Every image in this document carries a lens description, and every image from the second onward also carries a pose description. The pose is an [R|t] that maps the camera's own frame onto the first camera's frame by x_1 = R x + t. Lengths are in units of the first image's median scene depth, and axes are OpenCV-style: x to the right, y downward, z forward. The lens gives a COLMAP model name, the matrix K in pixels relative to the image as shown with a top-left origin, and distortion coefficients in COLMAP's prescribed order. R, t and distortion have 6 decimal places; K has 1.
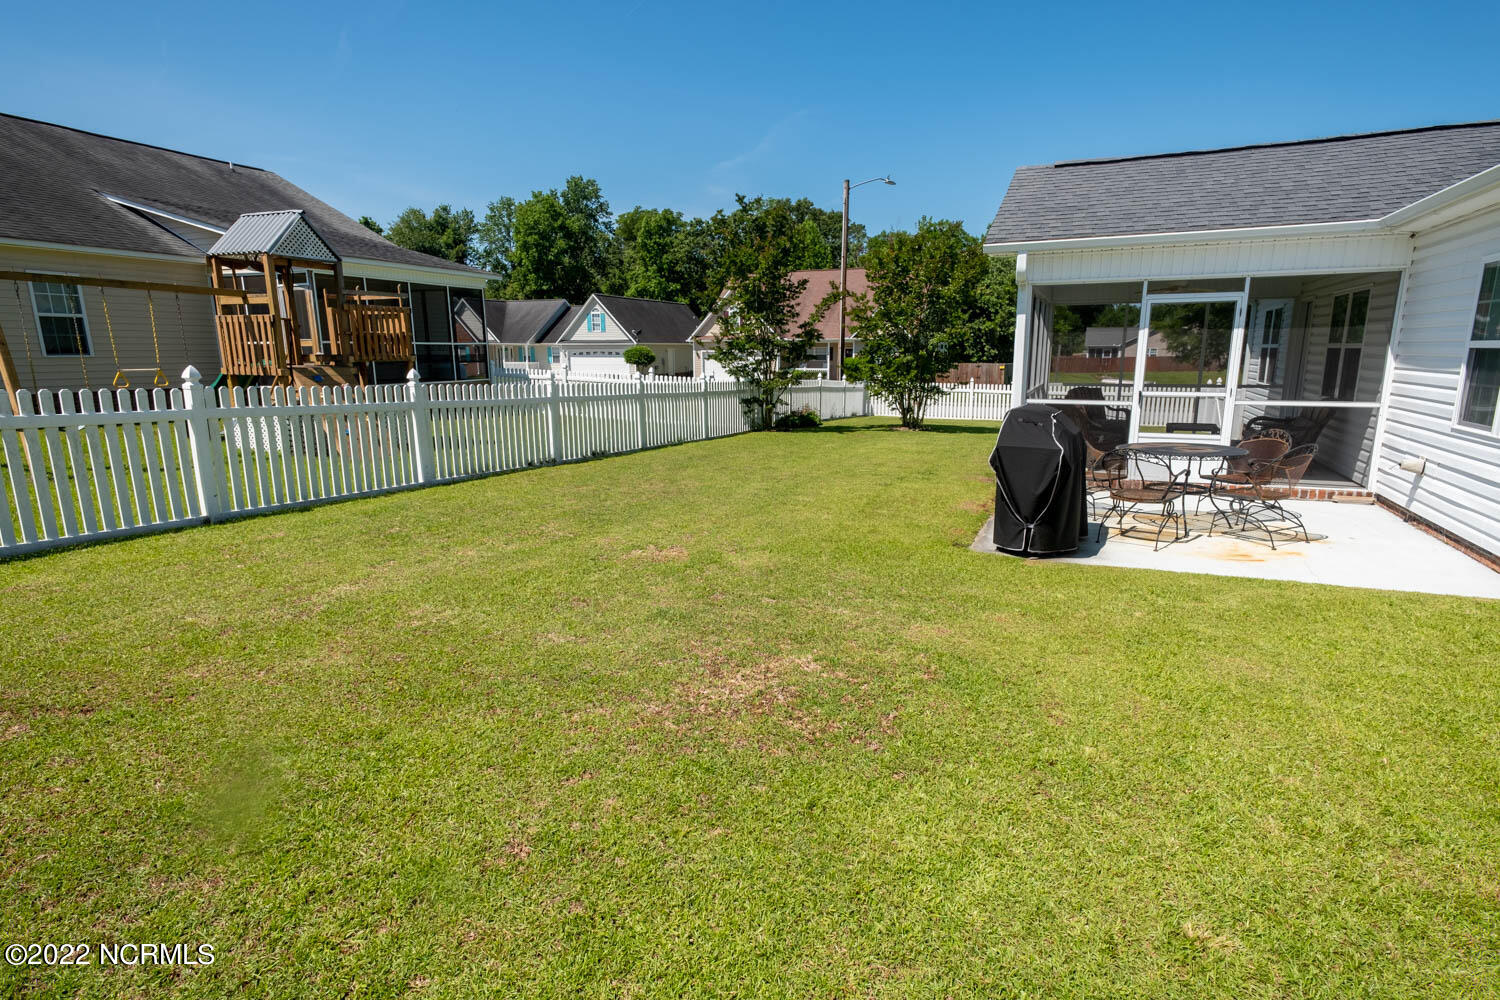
lens RADIAL K [[789.8, 0, 750.1], [0, 789.8, 507.6], [0, 0, 1]] dist [0.026871, -0.007586]
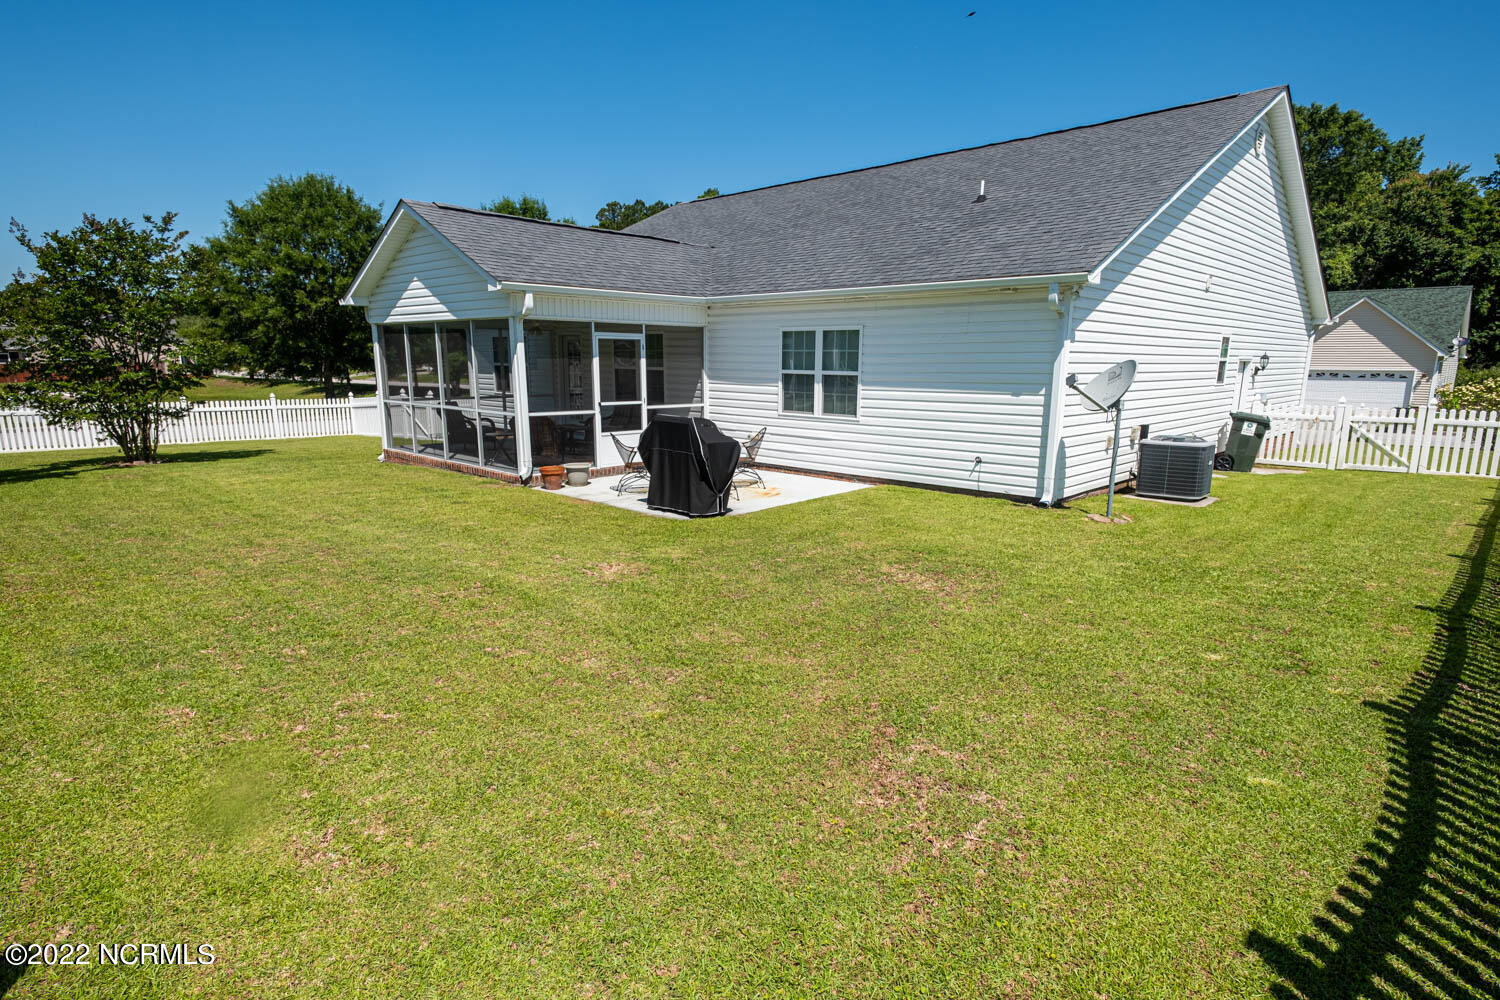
lens RADIAL K [[787.4, 0, 760.1], [0, 787.4, 509.1], [0, 0, 1]] dist [0.028931, -0.005996]
pose [[0.343962, -0.170661, 0.923344, -0.932638], [0.174350, 0.977852, 0.115787, -0.102856], [-0.922655, 0.121159, 0.366099, 0.370218]]
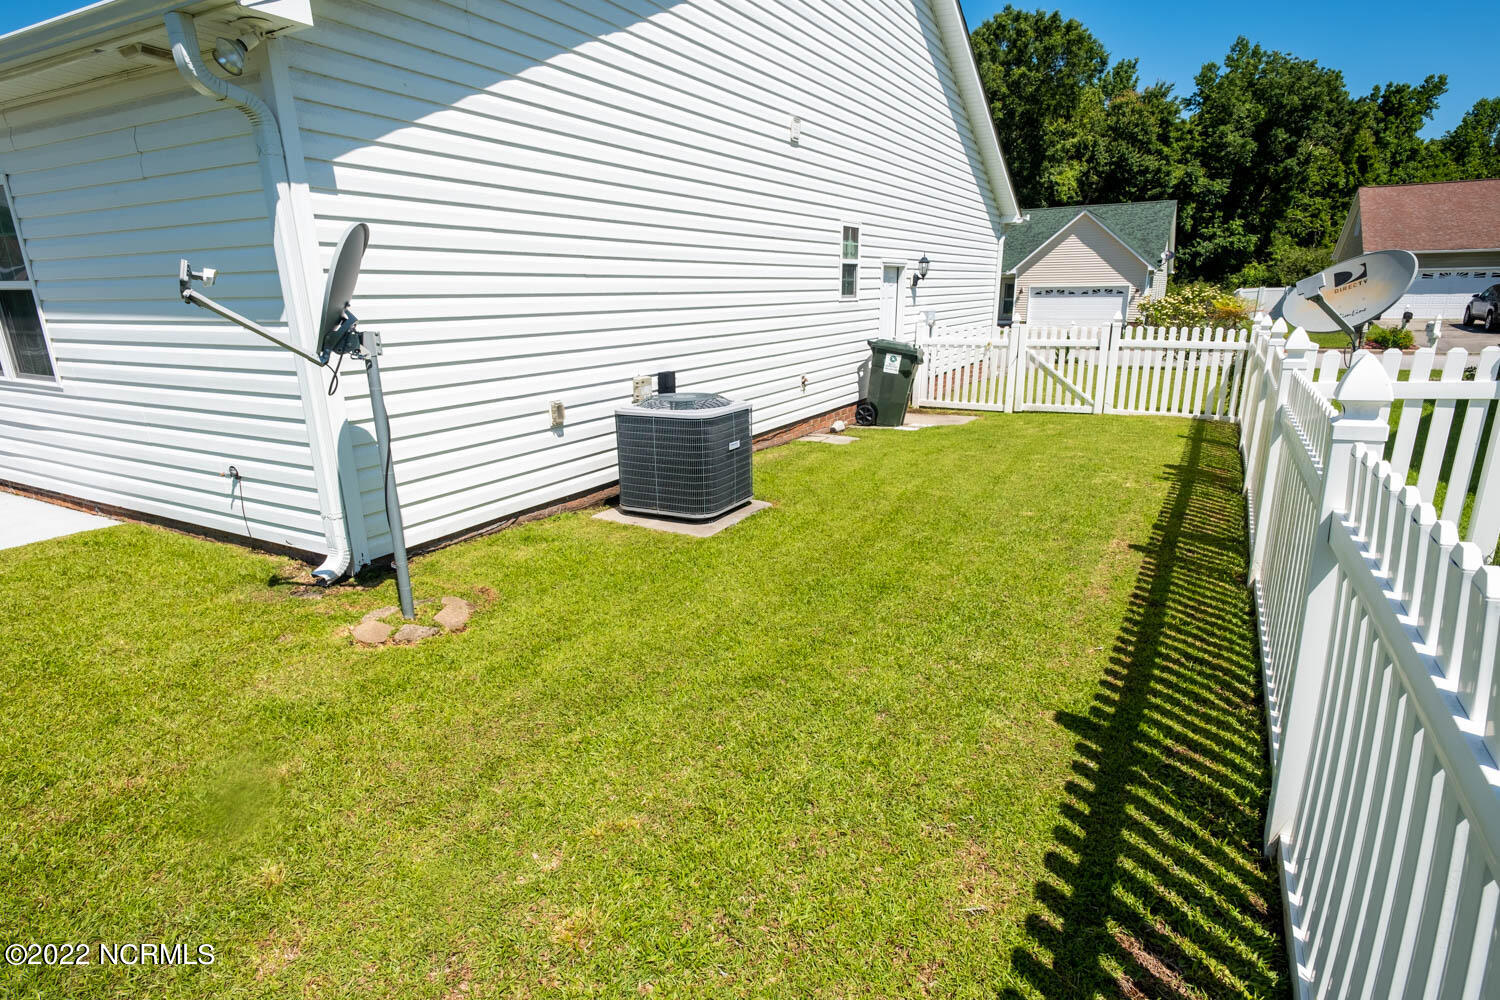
lens RADIAL K [[787.4, 0, 760.1], [0, 787.4, 509.1], [0, 0, 1]] dist [0.028931, -0.005996]
pose [[0.105994, -0.266891, 0.957880, 0.024994], [0.207510, 0.948034, 0.241185, 0.013509], [-0.972473, 0.173206, 0.155869, -0.028179]]
